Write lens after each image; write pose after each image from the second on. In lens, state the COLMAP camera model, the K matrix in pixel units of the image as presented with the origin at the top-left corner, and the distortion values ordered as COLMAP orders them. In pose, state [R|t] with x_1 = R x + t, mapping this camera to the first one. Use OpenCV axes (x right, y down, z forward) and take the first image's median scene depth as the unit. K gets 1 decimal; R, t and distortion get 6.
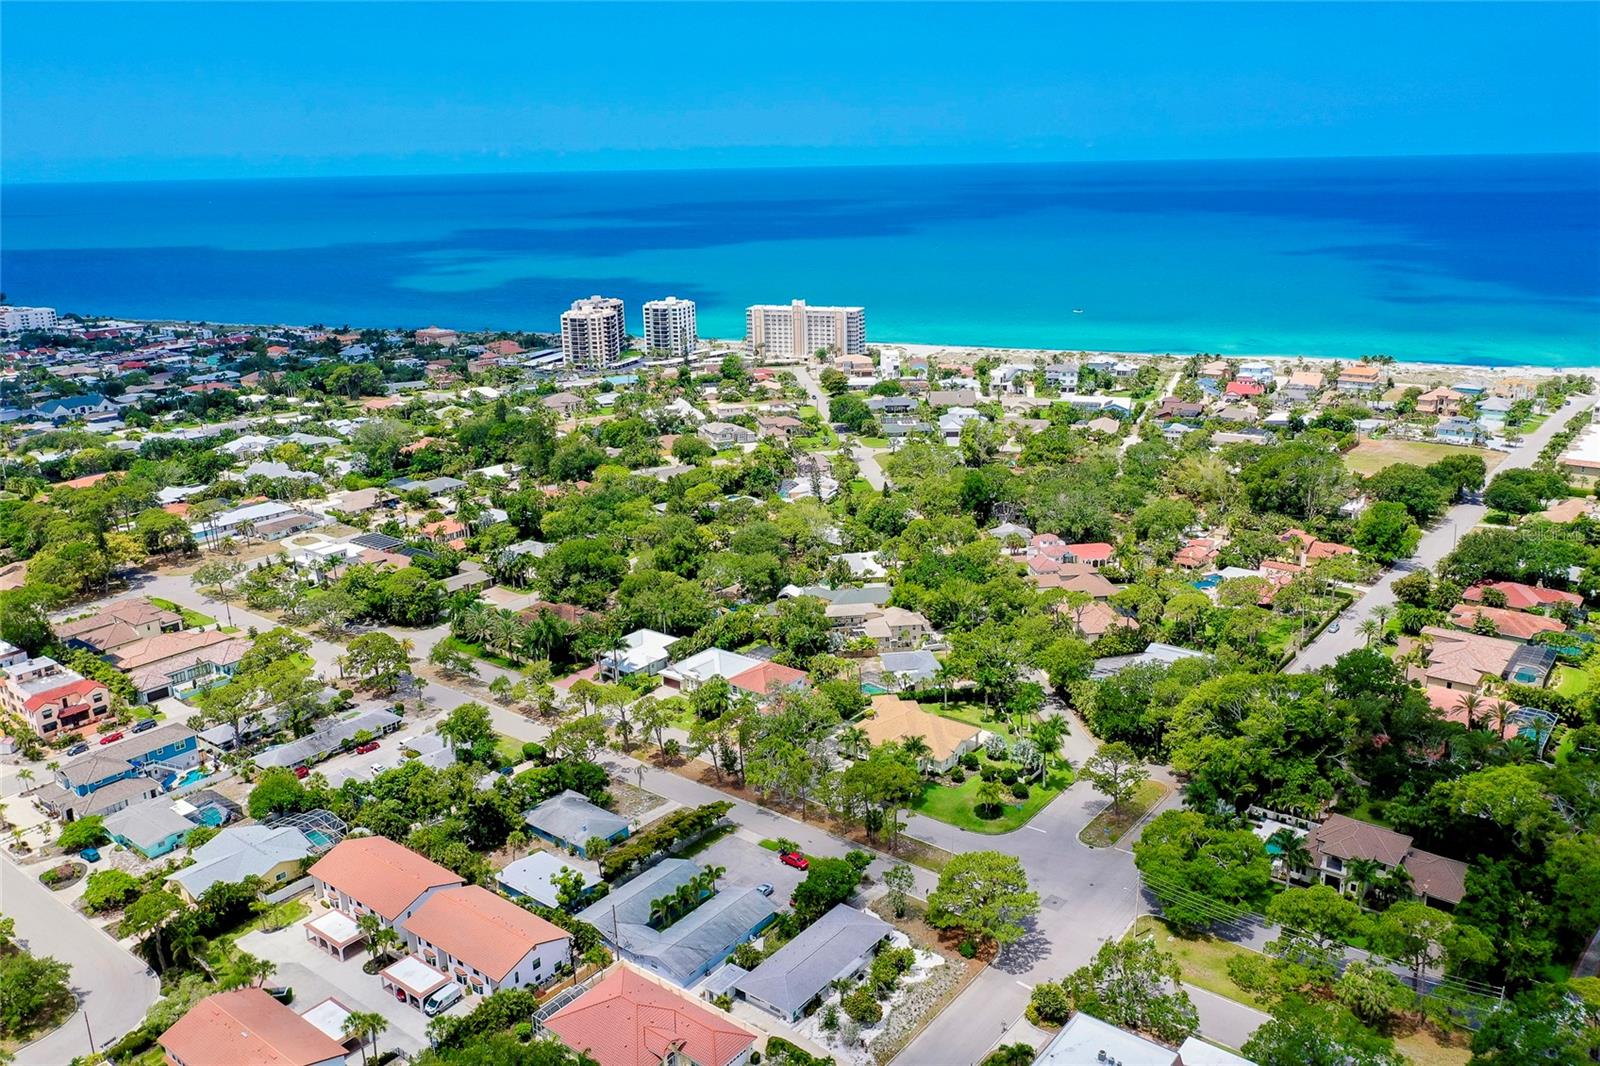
lens RADIAL K [[1263.7, 0, 800.0], [0, 1263.7, 533.0], [0, 0, 1]] dist [-0.000581, 0.003118]
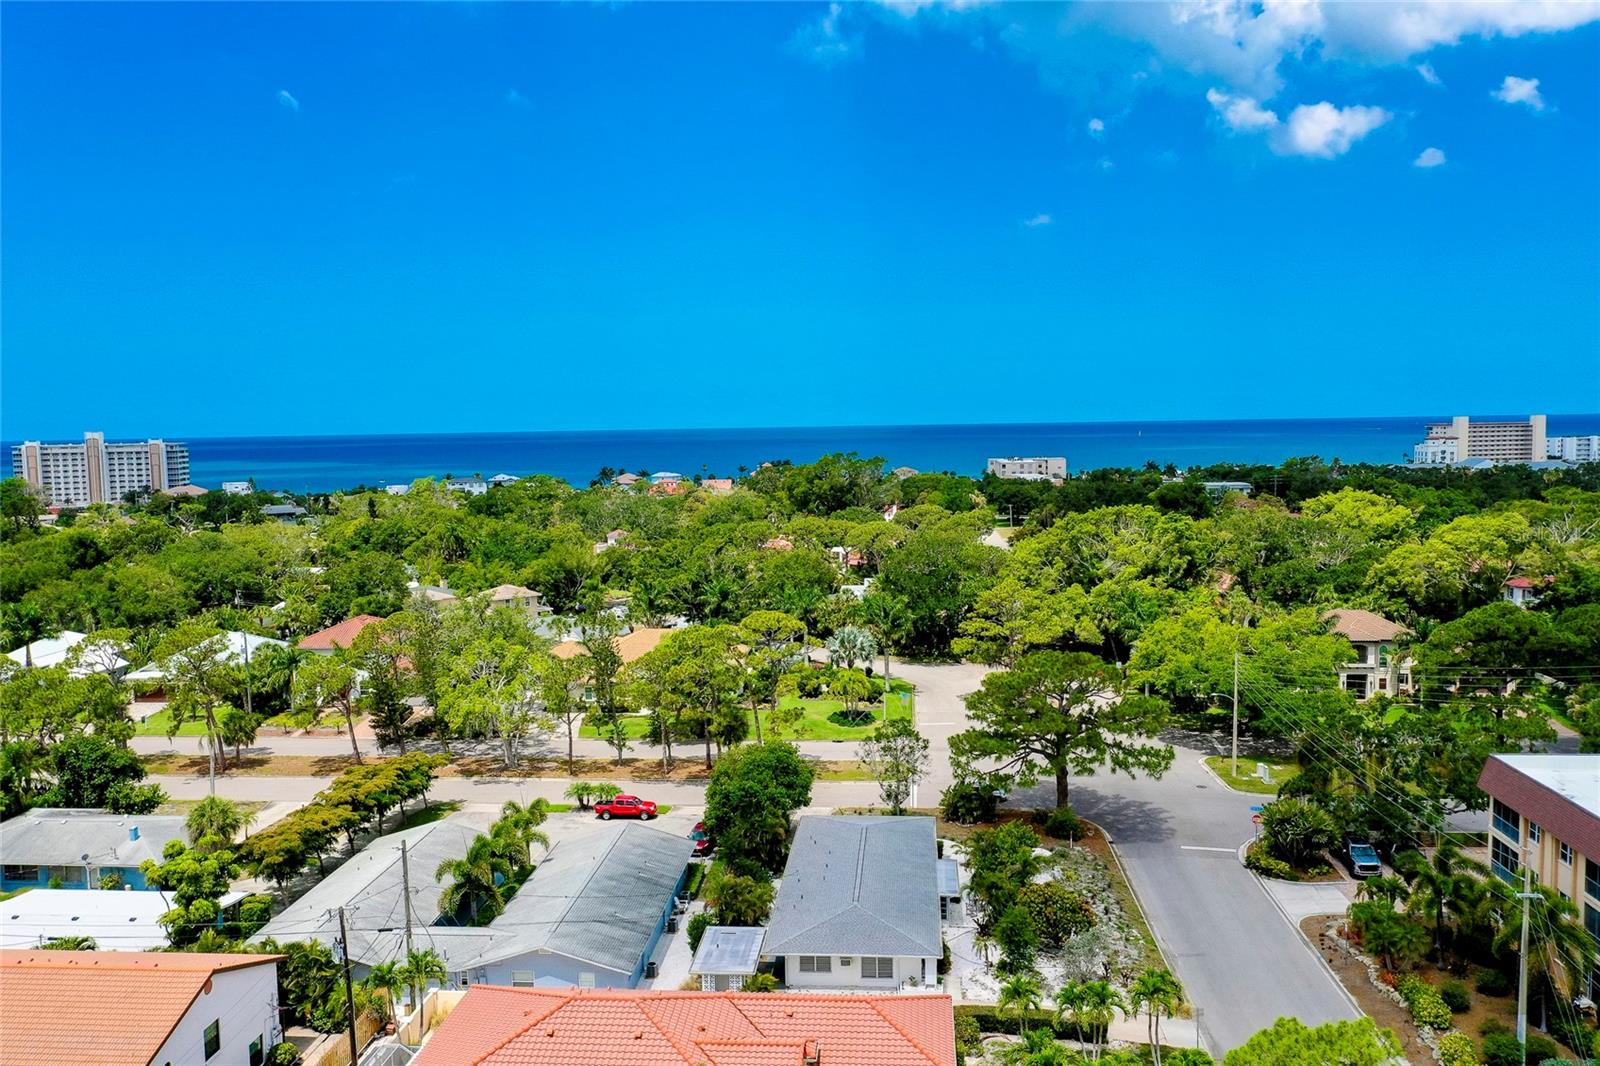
lens RADIAL K [[1263.7, 0, 800.0], [0, 1263.7, 533.0], [0, 0, 1]] dist [-0.000581, 0.003118]
pose [[0.837203, -0.041537, 0.545313, -0.147505], [0.157045, 0.973376, -0.166963, 0.168807], [-0.523859, 0.225421, 0.821436, 0.357757]]
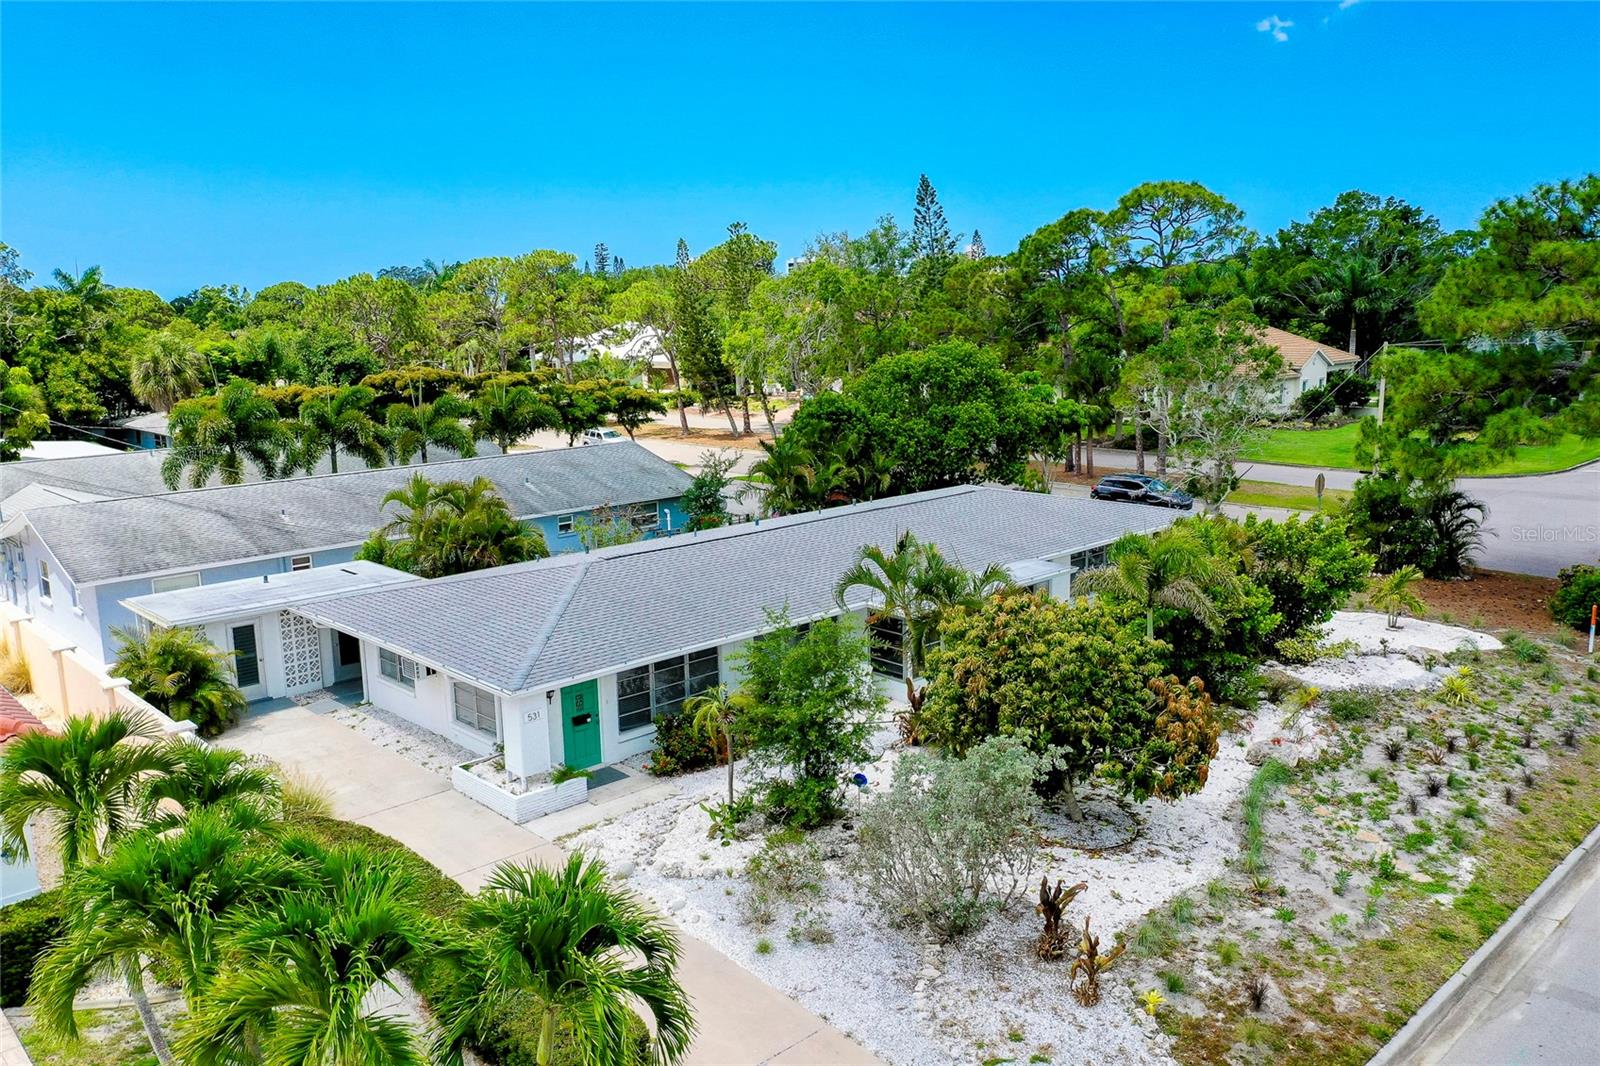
lens RADIAL K [[1263.7, 0, 800.0], [0, 1263.7, 533.0], [0, 0, 1]] dist [-0.000581, 0.003118]
pose [[0.989778, 0.027045, -0.140028, 0.022723], [-0.041471, 0.994007, -0.101146, 0.206655], [0.136454, 0.105919, 0.984968, 0.478171]]
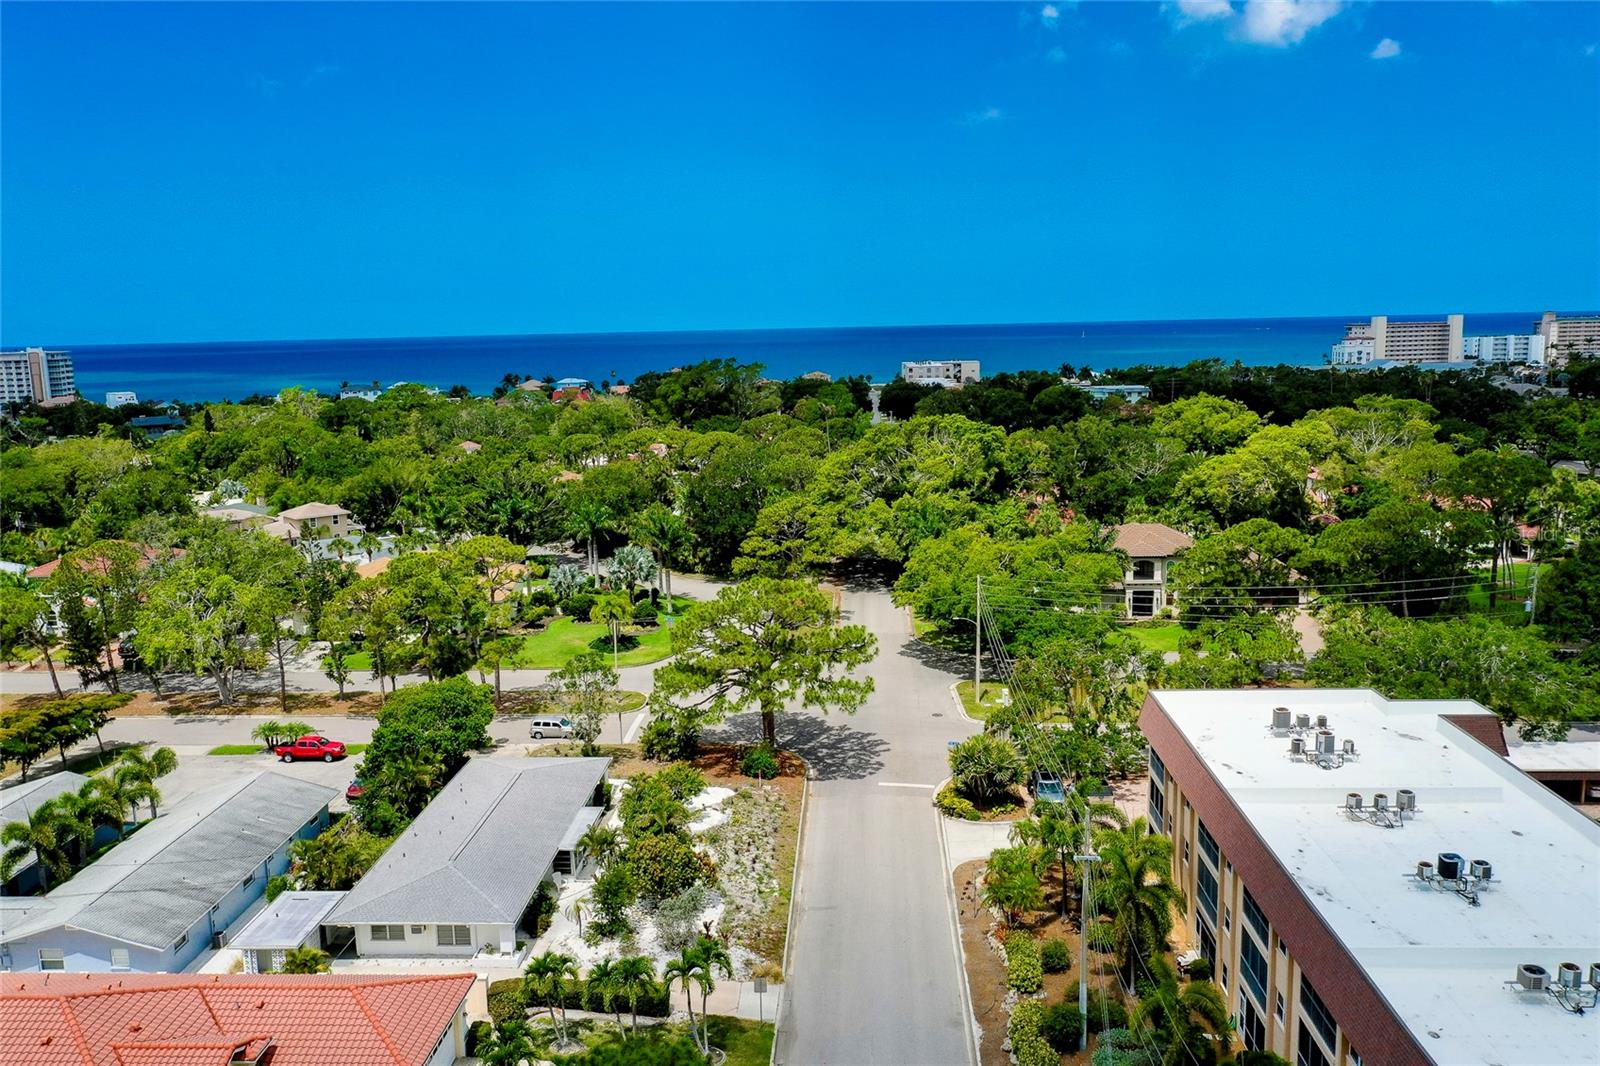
lens RADIAL K [[1263.7, 0, 800.0], [0, 1263.7, 533.0], [0, 0, 1]] dist [-0.000581, 0.003118]
pose [[0.817212, -0.092005, 0.568946, -0.079332], [0.170914, 0.981457, -0.086782, 0.171881], [-0.550412, 0.168160, 0.817783, 0.340108]]
